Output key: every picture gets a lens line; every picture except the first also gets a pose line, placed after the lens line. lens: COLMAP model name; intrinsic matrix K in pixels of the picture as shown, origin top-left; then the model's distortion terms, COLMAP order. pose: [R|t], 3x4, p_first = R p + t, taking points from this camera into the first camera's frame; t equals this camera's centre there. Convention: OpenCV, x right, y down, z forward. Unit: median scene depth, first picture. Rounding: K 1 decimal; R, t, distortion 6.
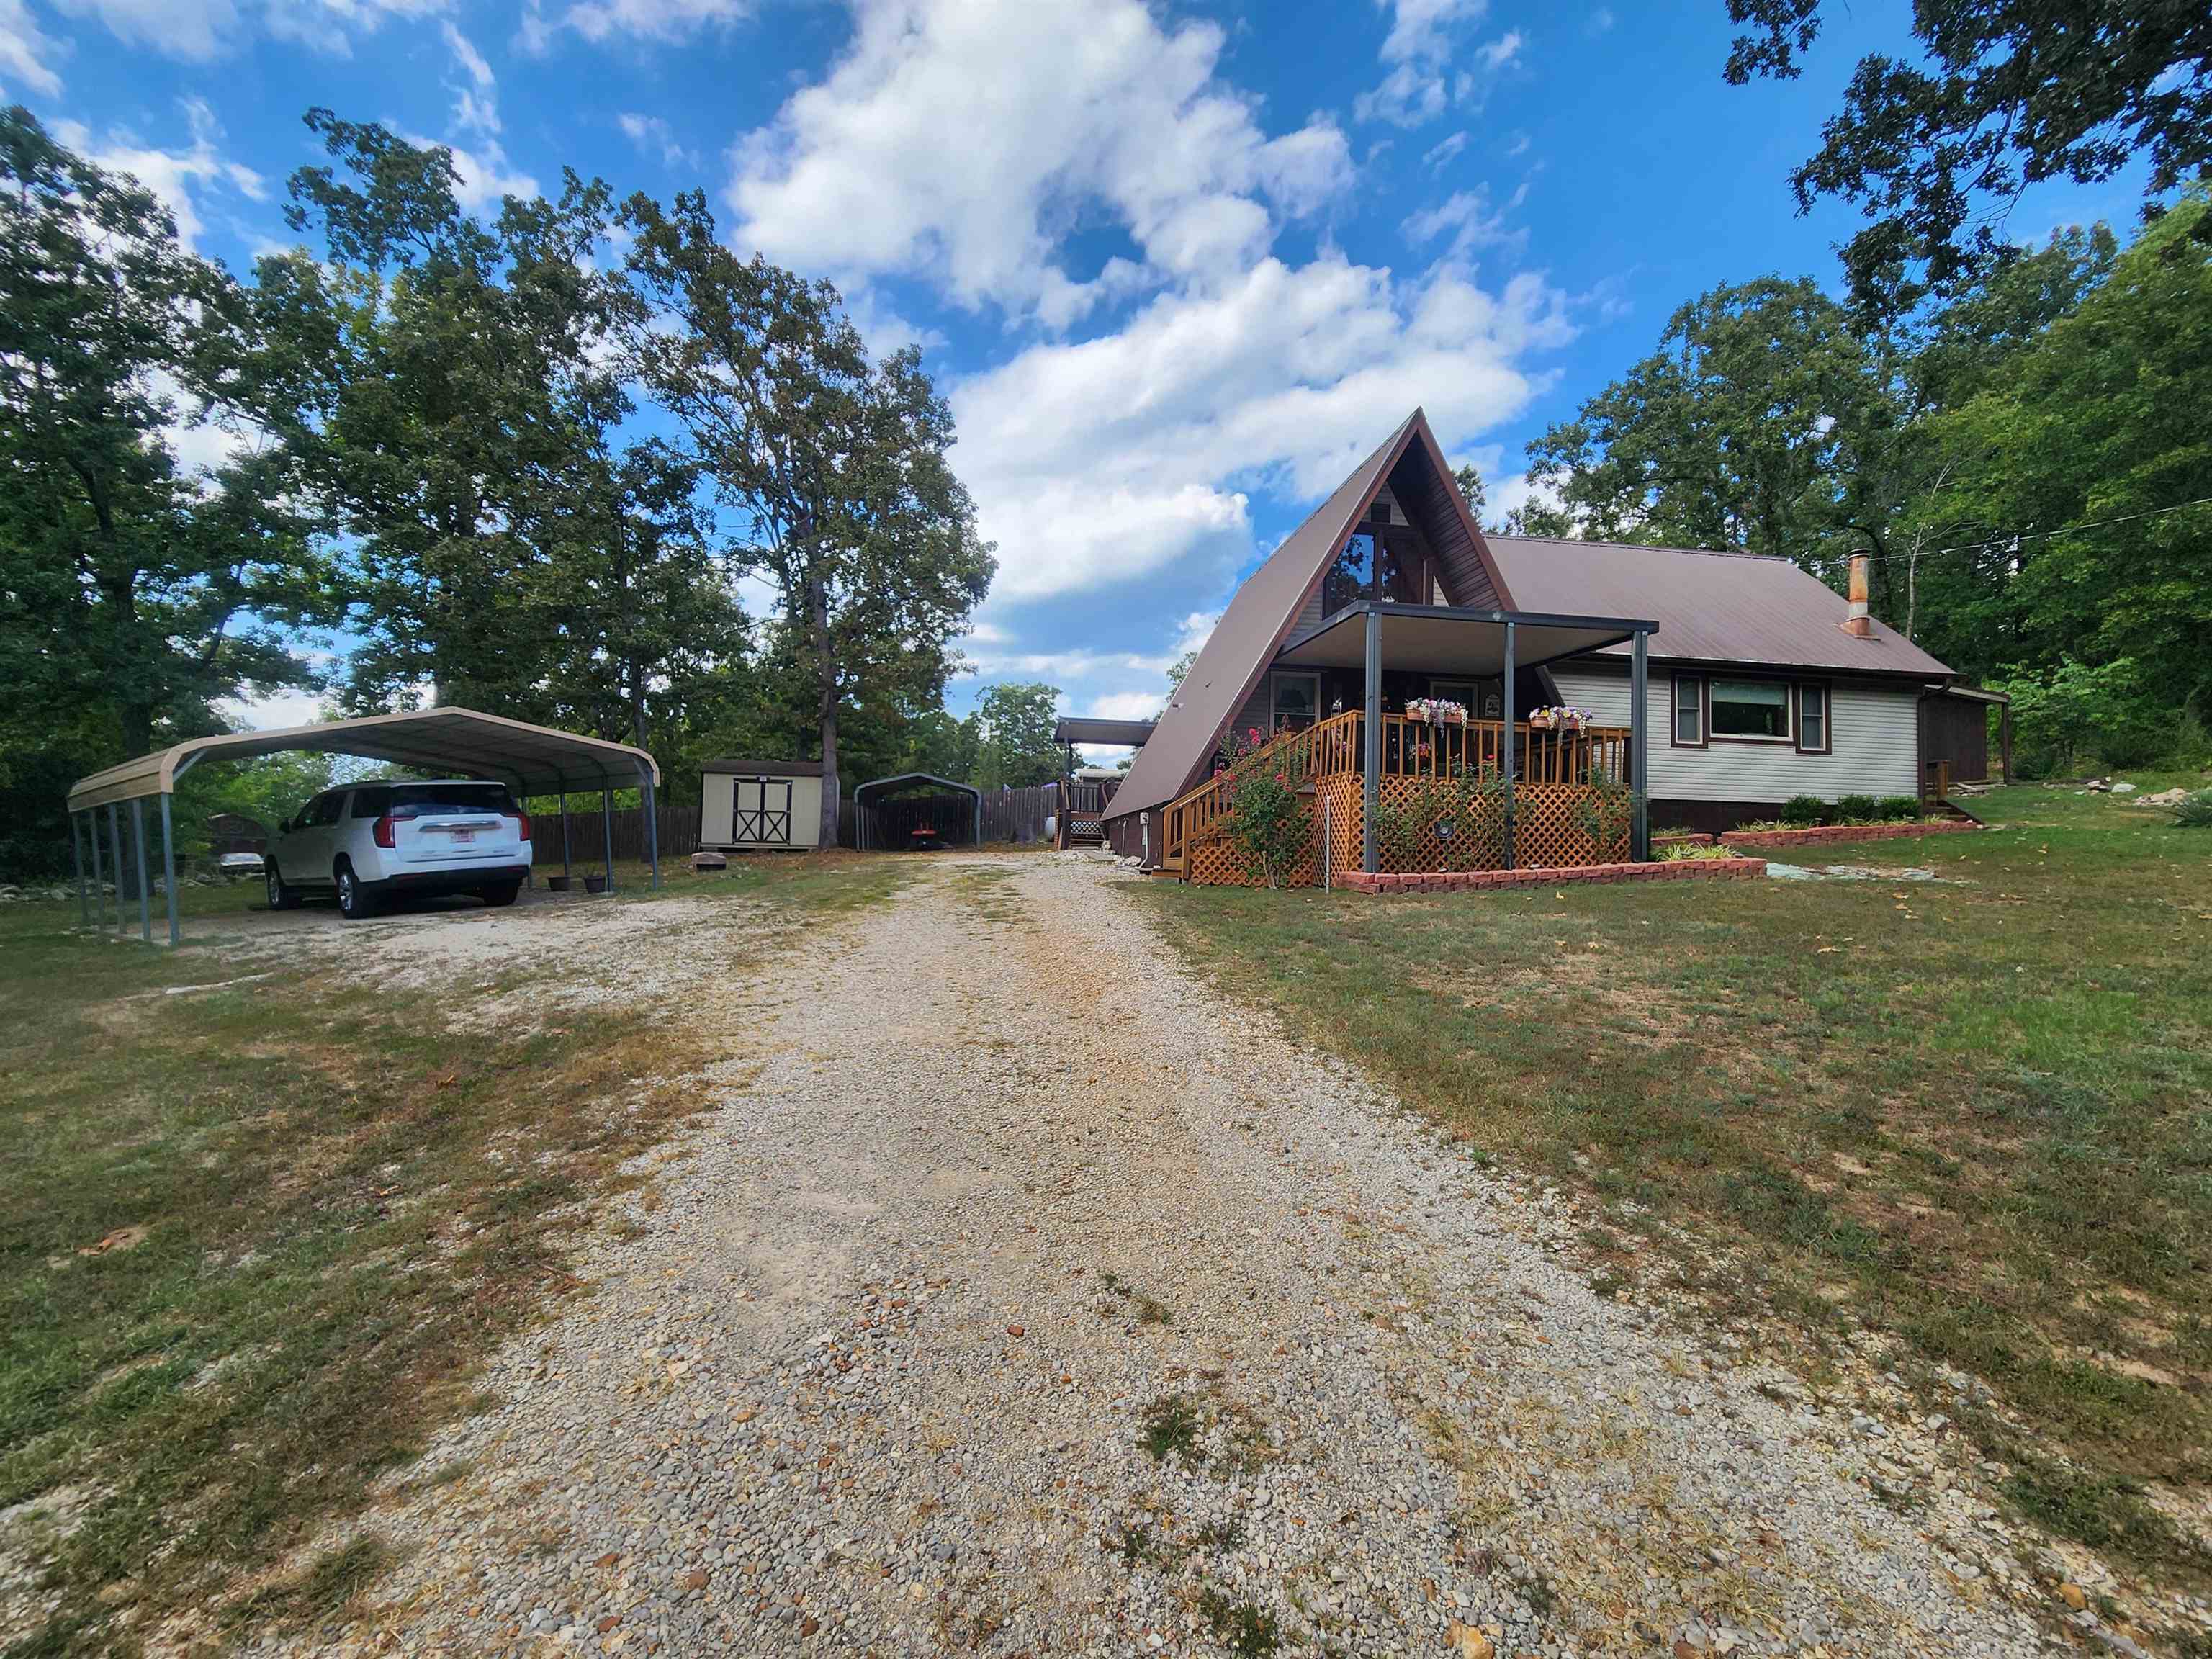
lens RADIAL K [[878.4, 0, 1111.8], [0, 878.4, 826.0], [0, 0, 1]] dist [0.021230, 0.000092]
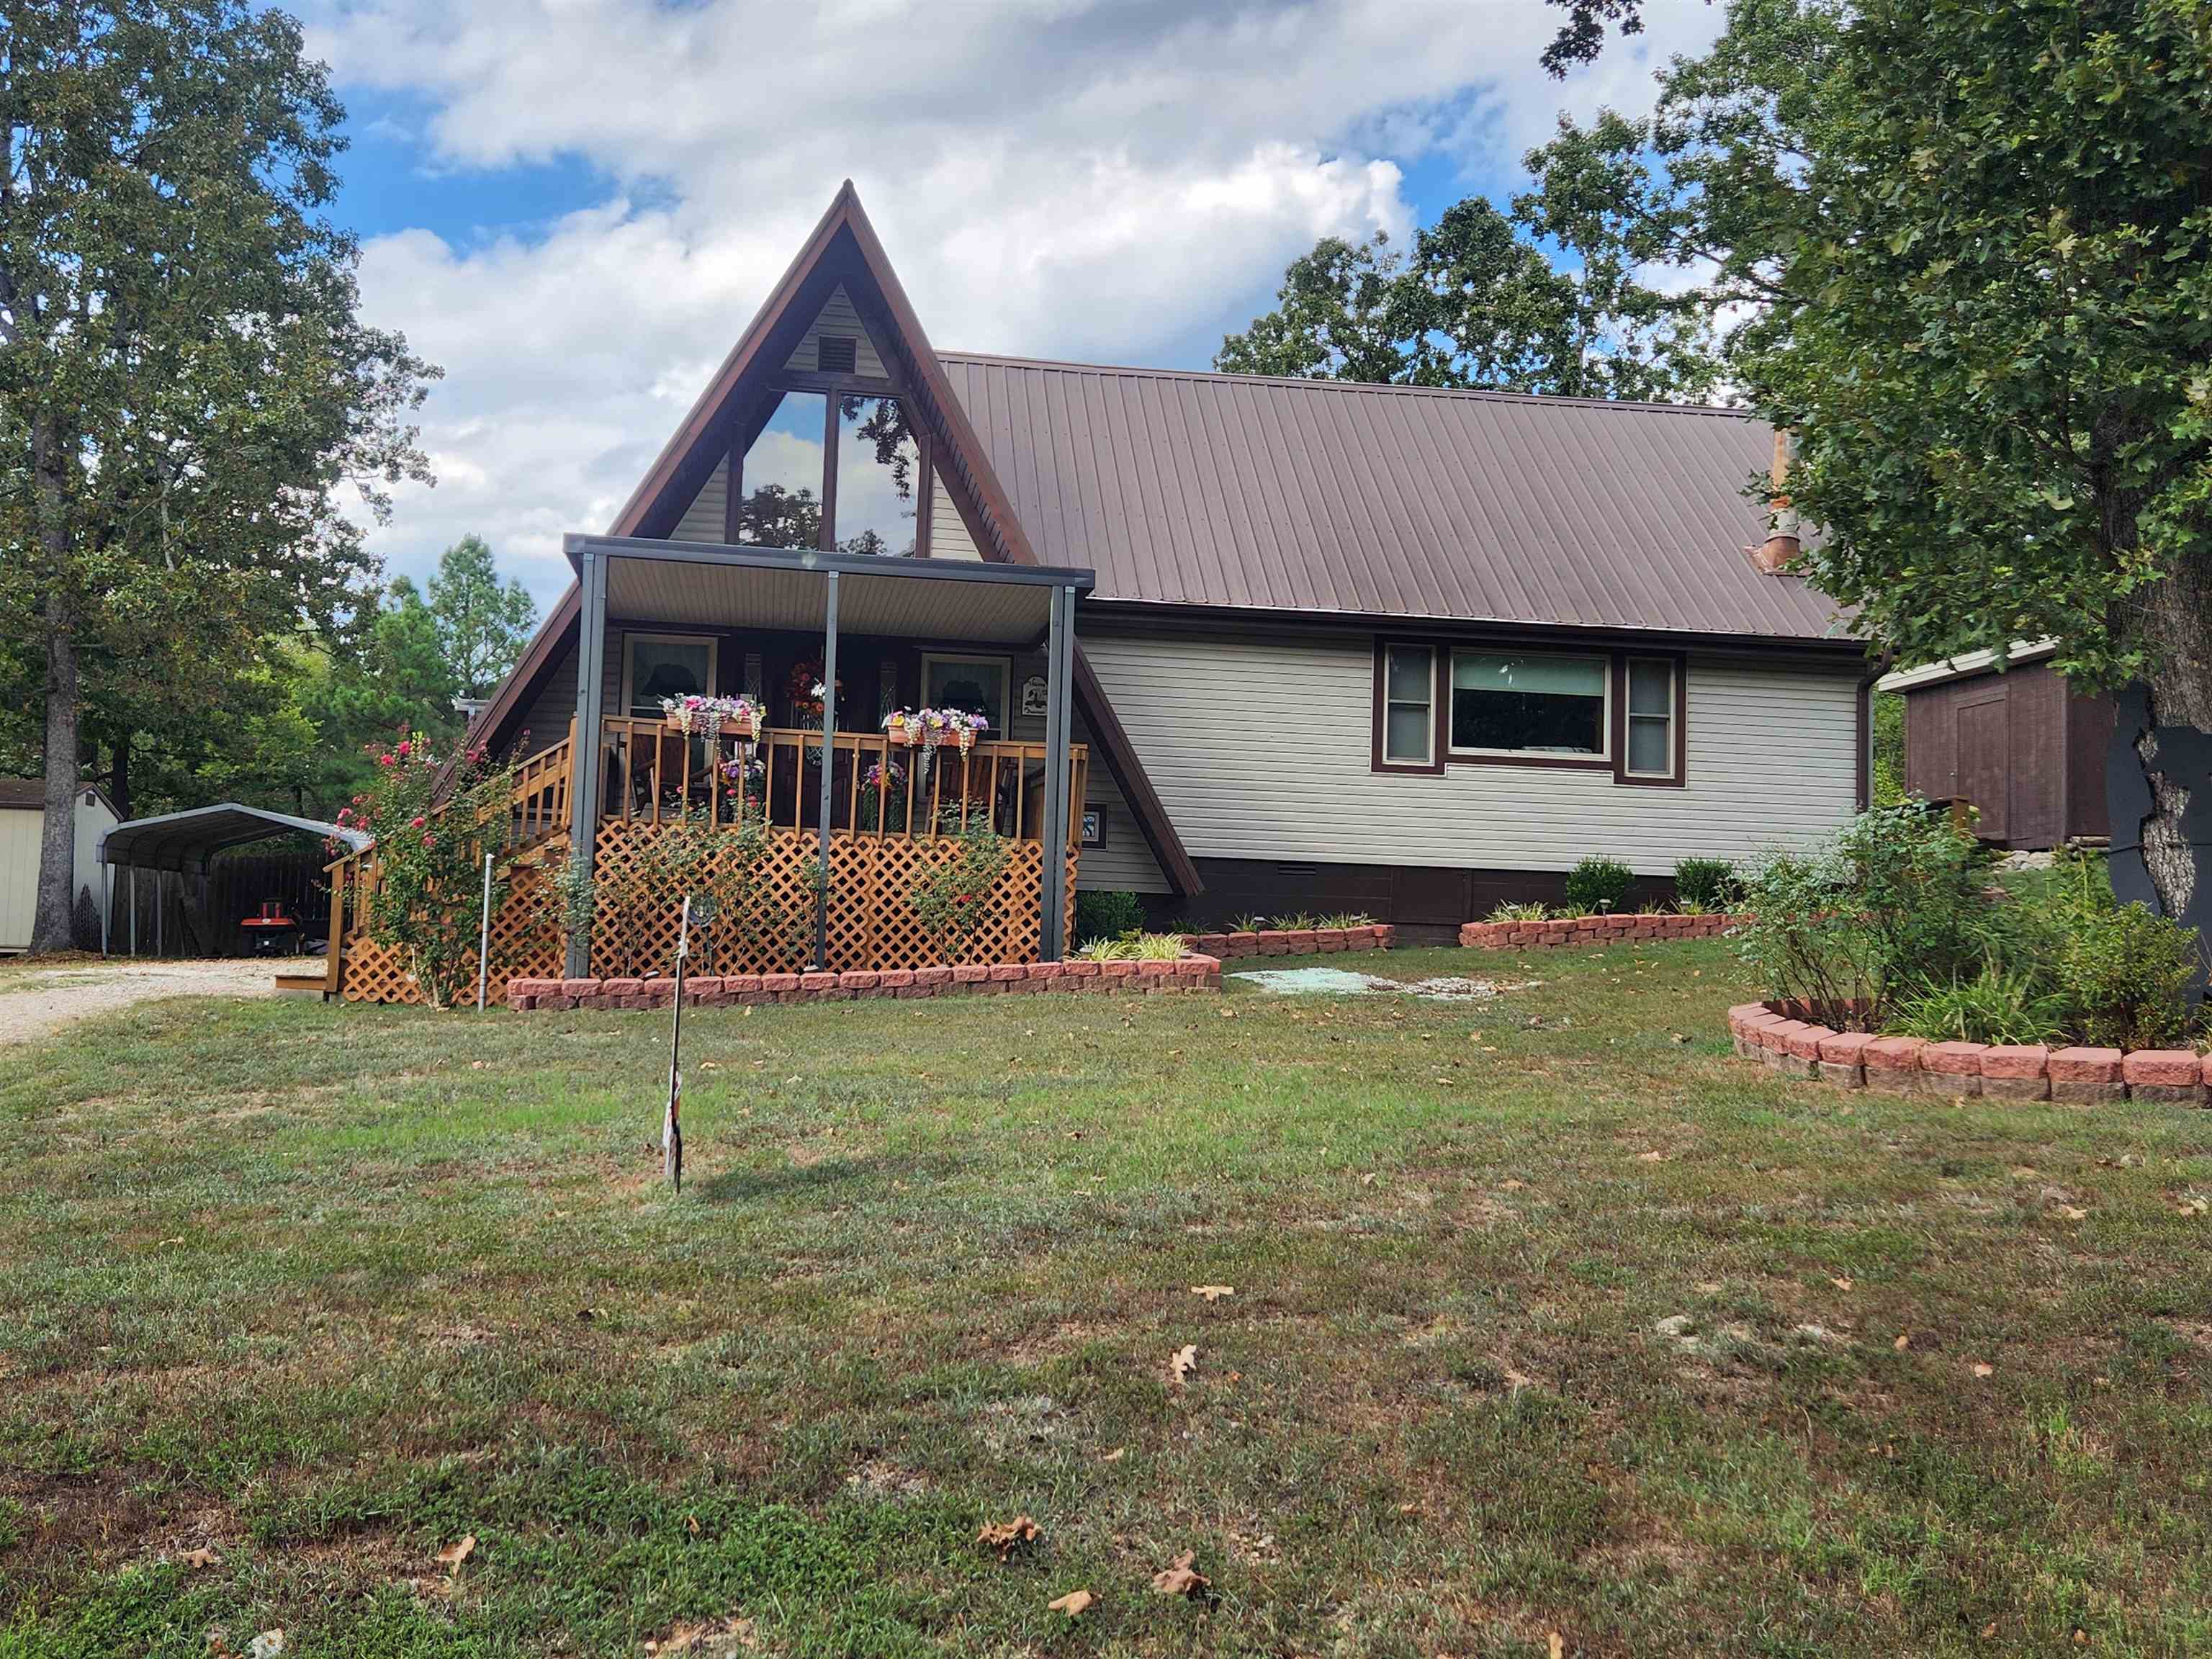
lens RADIAL K [[2068.3, 0, 1106.0], [0, 2068.3, 829.5], [0, 0, 1]] dist [0.072299, -0.006674]
pose [[0.999867, 0.006005, -0.015175, 0.480103], [-0.006701, 0.998908, -0.046246, 0.009406], [0.014881, 0.046342, 0.998815, -0.304649]]
